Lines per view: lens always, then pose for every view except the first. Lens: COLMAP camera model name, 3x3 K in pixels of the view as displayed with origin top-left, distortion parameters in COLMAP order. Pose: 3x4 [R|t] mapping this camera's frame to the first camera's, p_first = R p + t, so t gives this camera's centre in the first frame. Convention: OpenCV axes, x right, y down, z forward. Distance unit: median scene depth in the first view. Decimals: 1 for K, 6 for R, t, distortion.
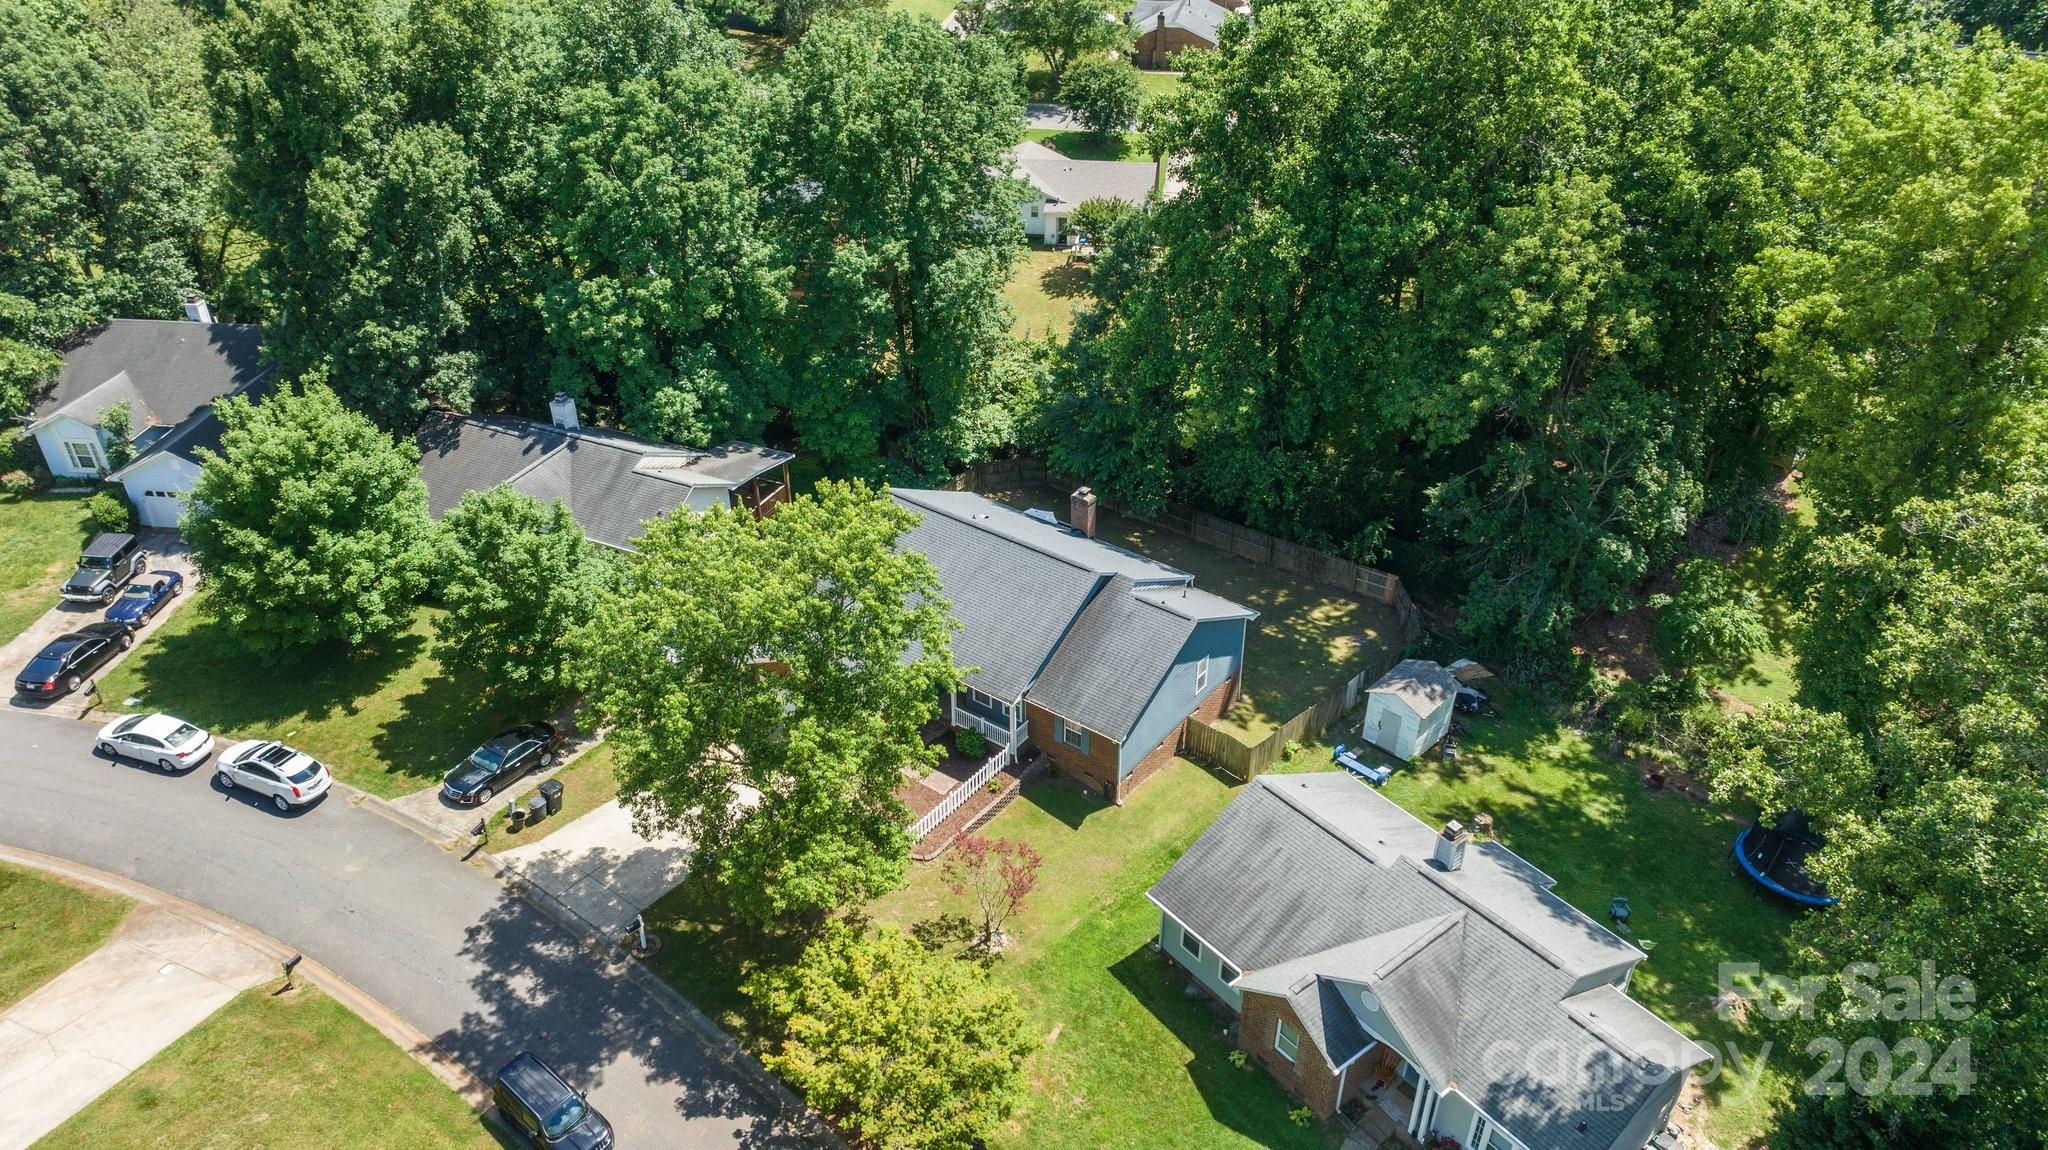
lens RADIAL K [[1439.9, 0, 1020.3], [0, 1439.9, 587.0], [0, 0, 1]] dist [-0.036192, 0.030696]
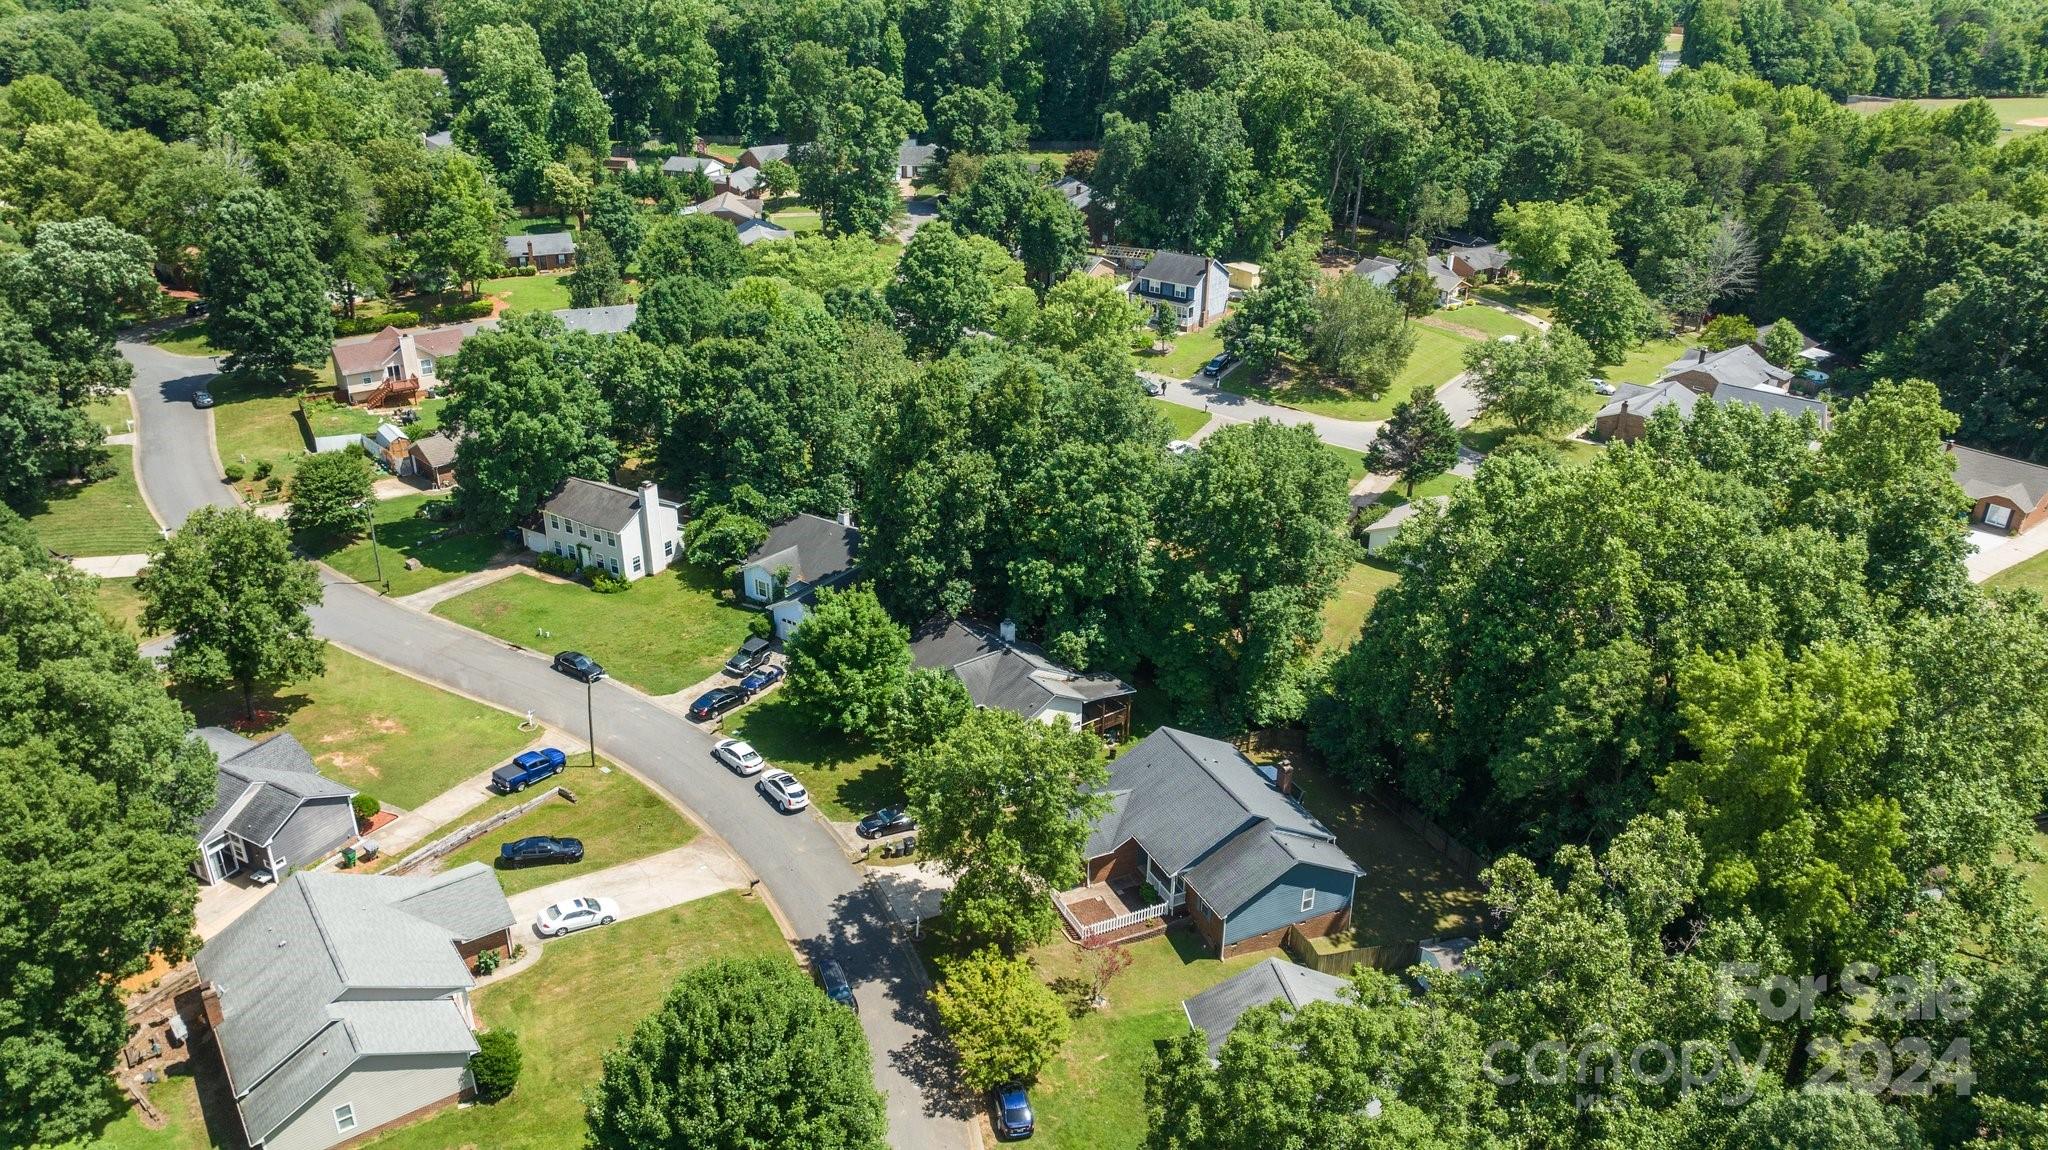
lens RADIAL K [[1439.9, 0, 1023.1], [0, 1439.9, 584.0], [0, 0, 1]] dist [-0.036192, 0.030696]
pose [[0.879485, 0.216683, -0.423739, 0.434181], [-0.272762, 0.959100, -0.075683, -0.061840], [0.390009, 0.182142, 0.902617, -0.549284]]
